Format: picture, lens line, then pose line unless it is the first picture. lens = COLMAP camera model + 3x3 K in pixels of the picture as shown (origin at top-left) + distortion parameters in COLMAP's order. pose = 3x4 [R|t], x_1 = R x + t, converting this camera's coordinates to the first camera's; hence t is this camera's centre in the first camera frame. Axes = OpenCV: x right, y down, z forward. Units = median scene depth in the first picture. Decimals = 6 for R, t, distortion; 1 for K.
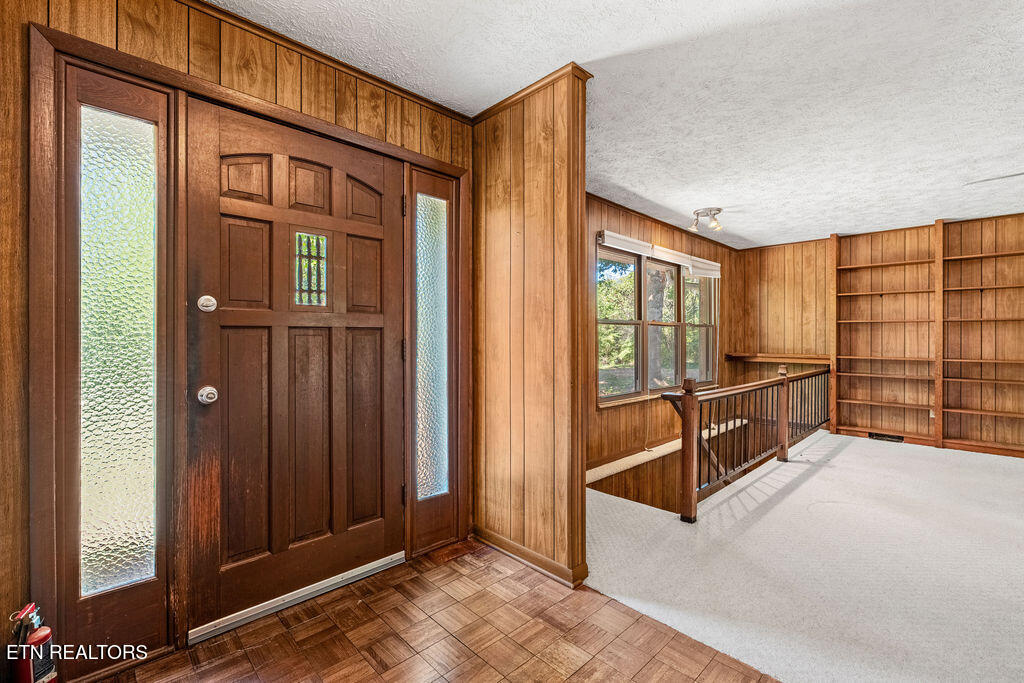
lens RADIAL K [[459.6, 0, 503.4], [0, 459.6, 339.4], [0, 0, 1]] dist [-0.007623, 0.000960]
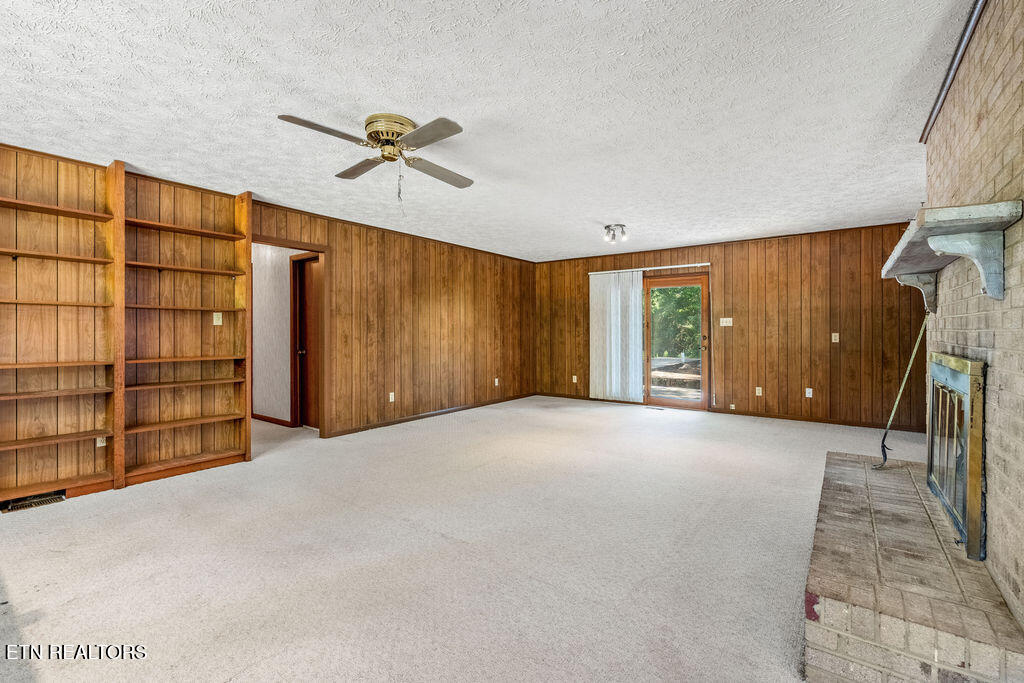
lens RADIAL K [[459.6, 0, 513.3], [0, 459.6, 332.5], [0, 0, 1]] dist [-0.007623, 0.000960]
pose [[-0.164876, -0.000257, 0.986314, 0.158972], [0.003045, 0.999995, 0.000769, 0.000680], [-0.986310, 0.003130, -0.164874, 0.496248]]
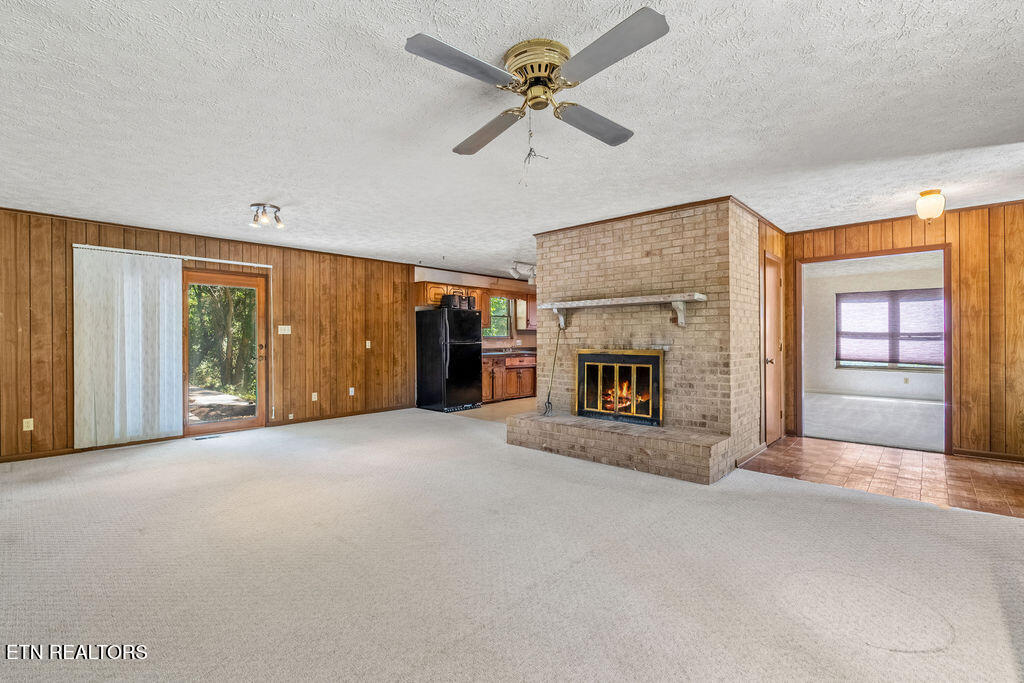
lens RADIAL K [[459.6, 0, 515.7], [0, 459.6, 339.1], [0, 0, 1]] dist [-0.007623, 0.000960]
pose [[-0.998437, 0.003638, -0.055763, 0.754424], [0.003408, 0.999985, 0.004217, -0.004136], [0.055778, 0.004020, -0.998435, 0.952034]]
